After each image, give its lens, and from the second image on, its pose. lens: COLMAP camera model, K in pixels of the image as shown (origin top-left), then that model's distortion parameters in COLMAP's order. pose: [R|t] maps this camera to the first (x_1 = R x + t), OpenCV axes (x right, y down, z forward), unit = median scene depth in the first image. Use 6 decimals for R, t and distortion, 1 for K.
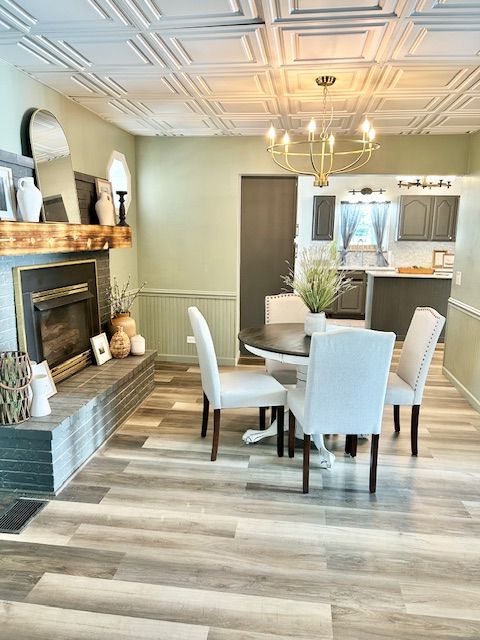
lens RADIAL K [[482.1, 0, 240.9], [0, 482.1, 323.7], [0, 0, 1]] dist [0.006451, 0.000218]
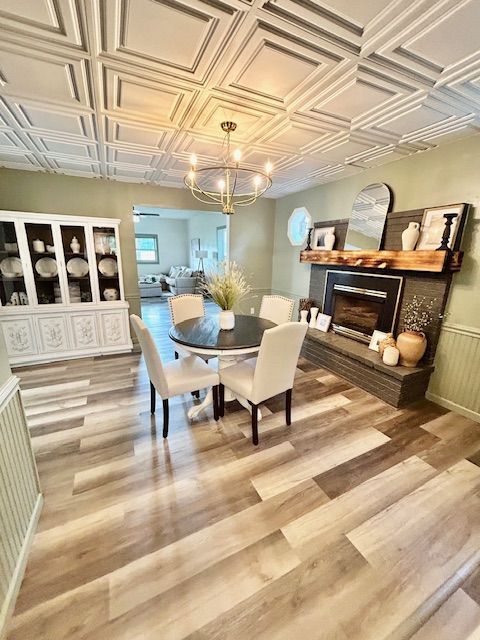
lens RADIAL K [[256.9, 0, 237.0], [0, 256.9, 318.8], [0, 0, 1]] dist [-0.001148, -0.000082]
pose [[-0.839151, 0.114019, -0.531813, 0.456292], [-0.121498, 0.913776, 0.387624, -0.256798], [0.530155, 0.389889, -0.752943, 1.395126]]
